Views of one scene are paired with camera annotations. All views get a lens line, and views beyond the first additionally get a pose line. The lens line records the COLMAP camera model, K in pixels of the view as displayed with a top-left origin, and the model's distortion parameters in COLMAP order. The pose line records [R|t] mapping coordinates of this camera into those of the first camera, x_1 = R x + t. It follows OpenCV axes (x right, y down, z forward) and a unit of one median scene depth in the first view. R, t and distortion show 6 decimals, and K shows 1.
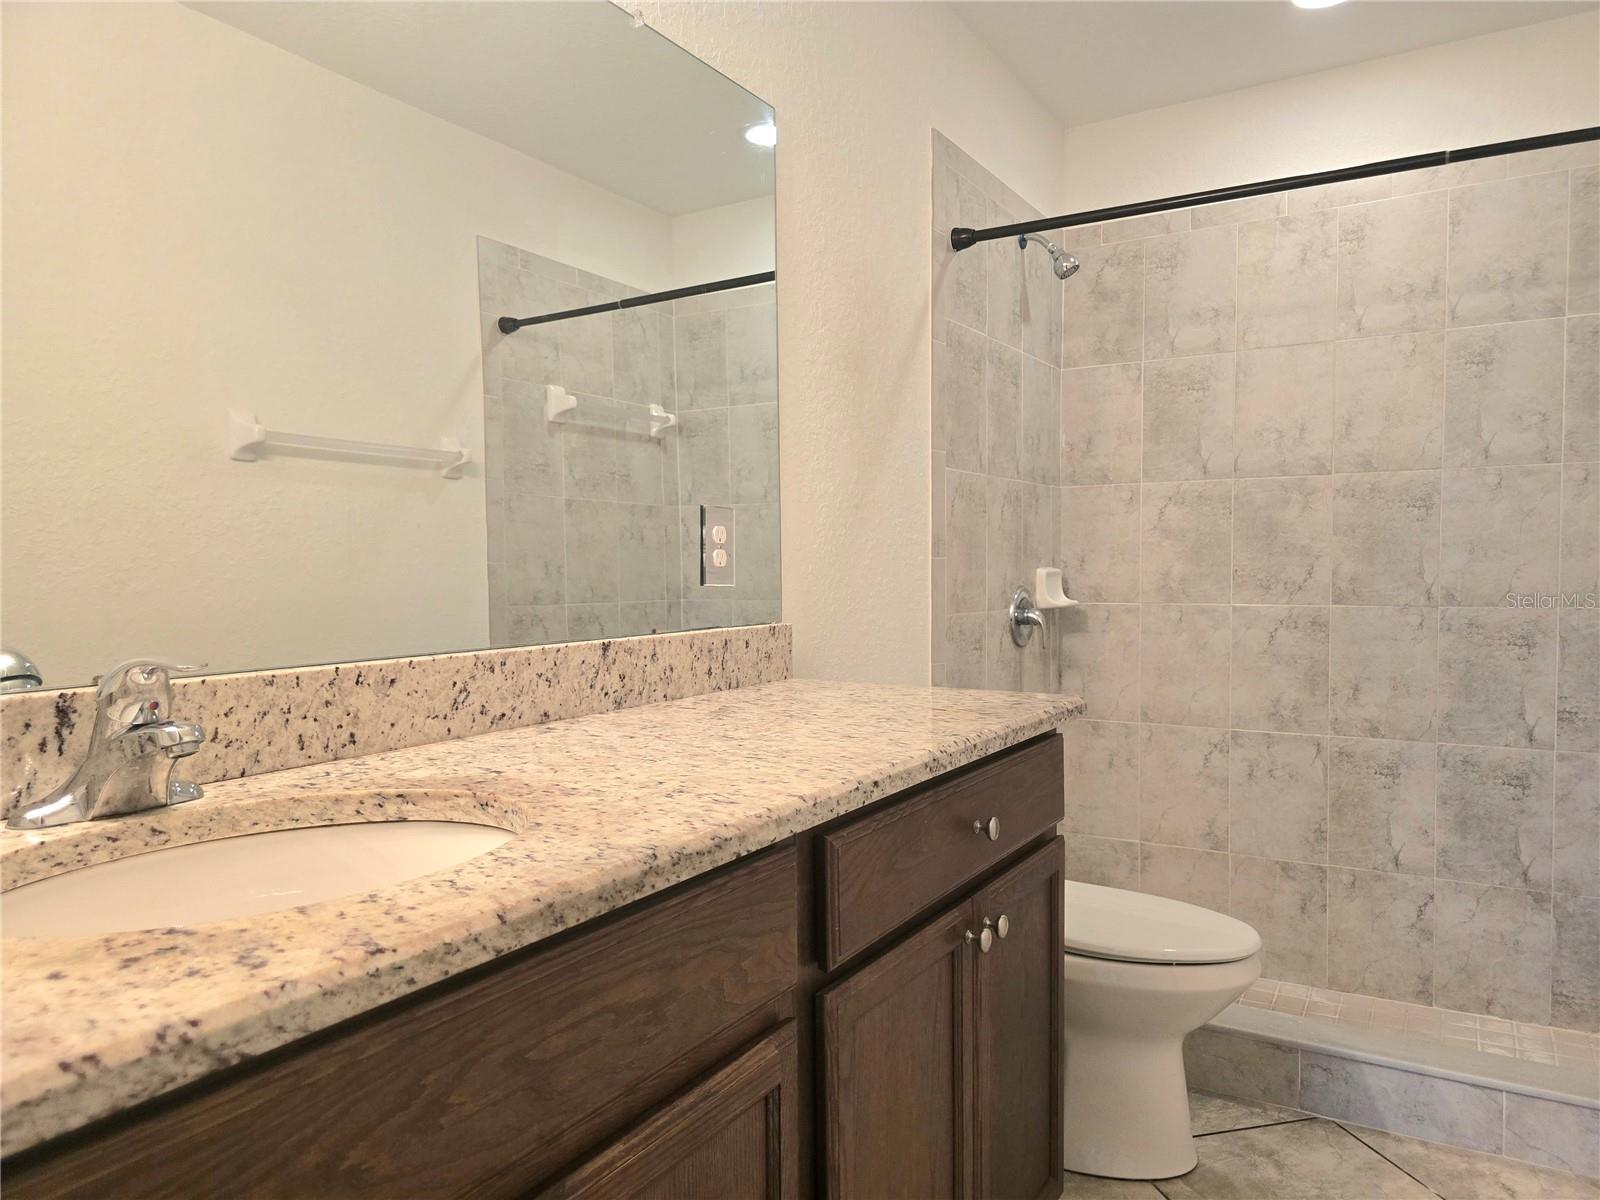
lens RADIAL K [[1076.2, 0, 811.2], [0, 1076.2, 611.1], [0, 0, 1]] dist [0.057683, -0.052081]
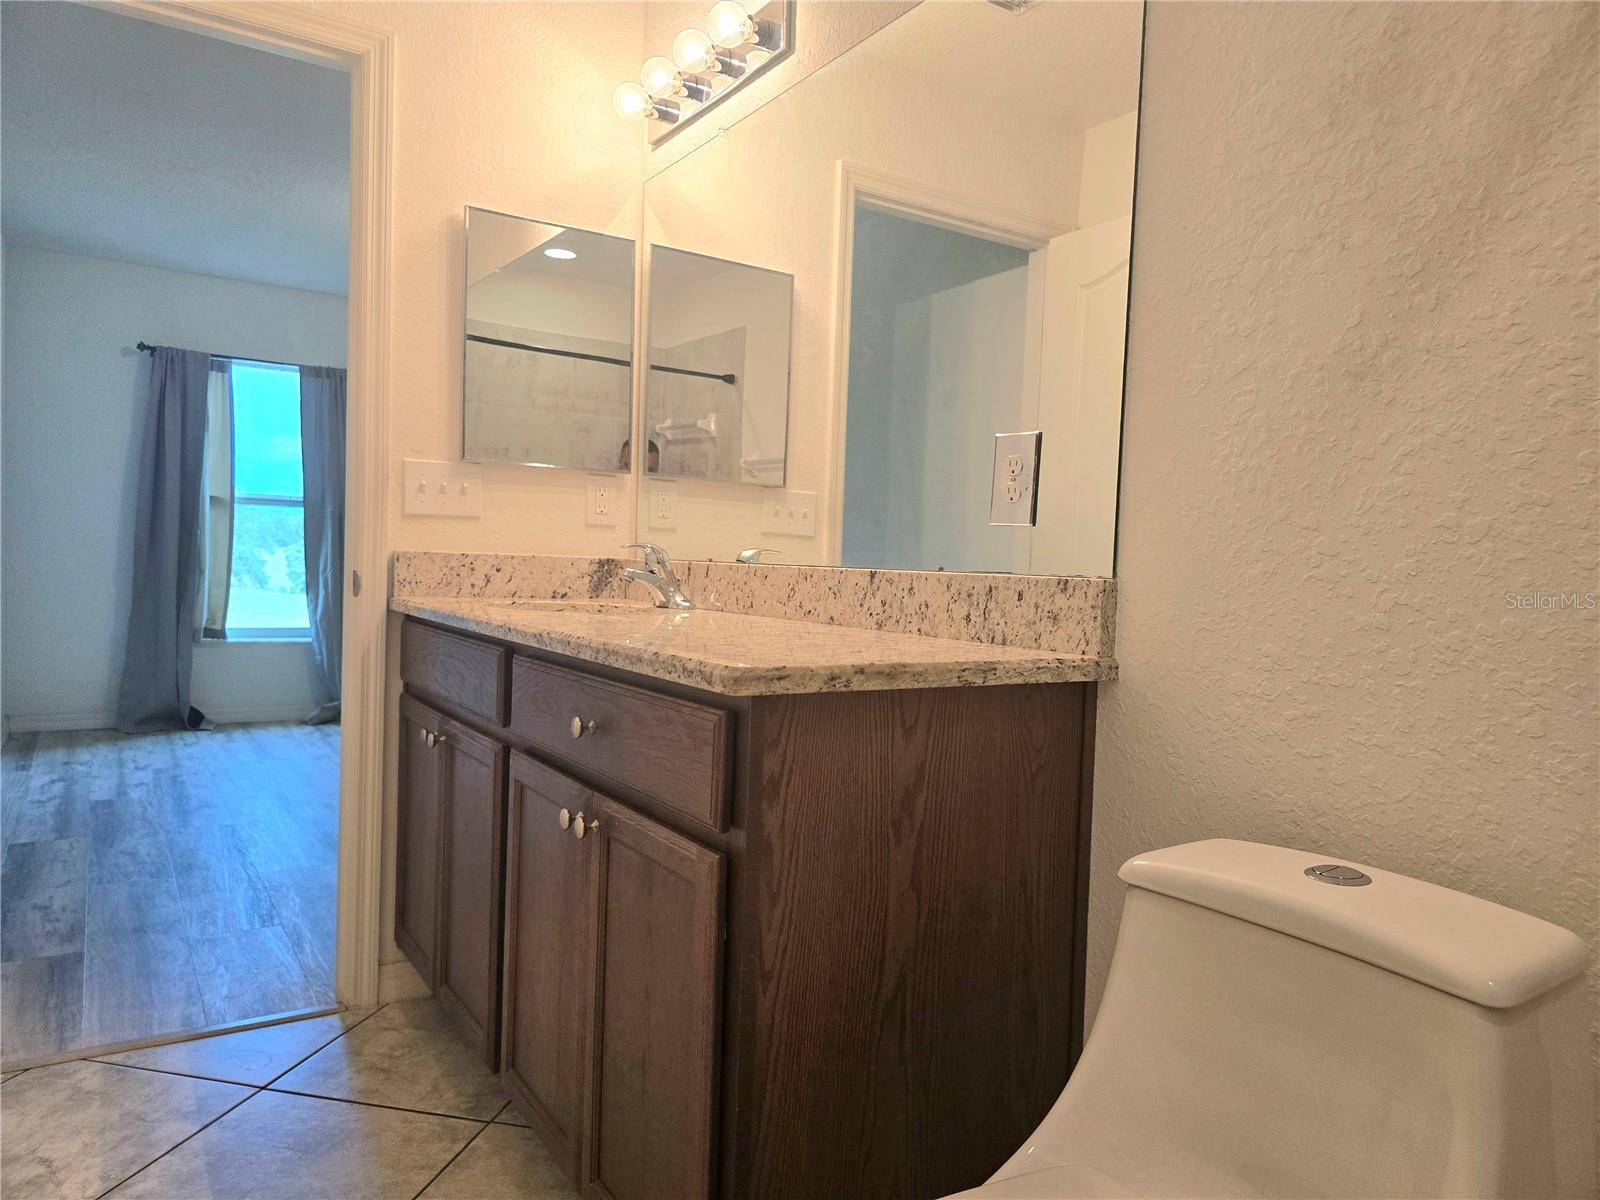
lens RADIAL K [[1076.2, 0, 803.2], [0, 1076.2, 595.8], [0, 0, 1]] dist [0.057683, -0.052081]
pose [[-0.450794, 0.019652, -0.892412, 0.865250], [-0.069703, 0.995930, 0.057141, -0.005723], [0.889902, 0.087963, -0.447589, 1.408057]]
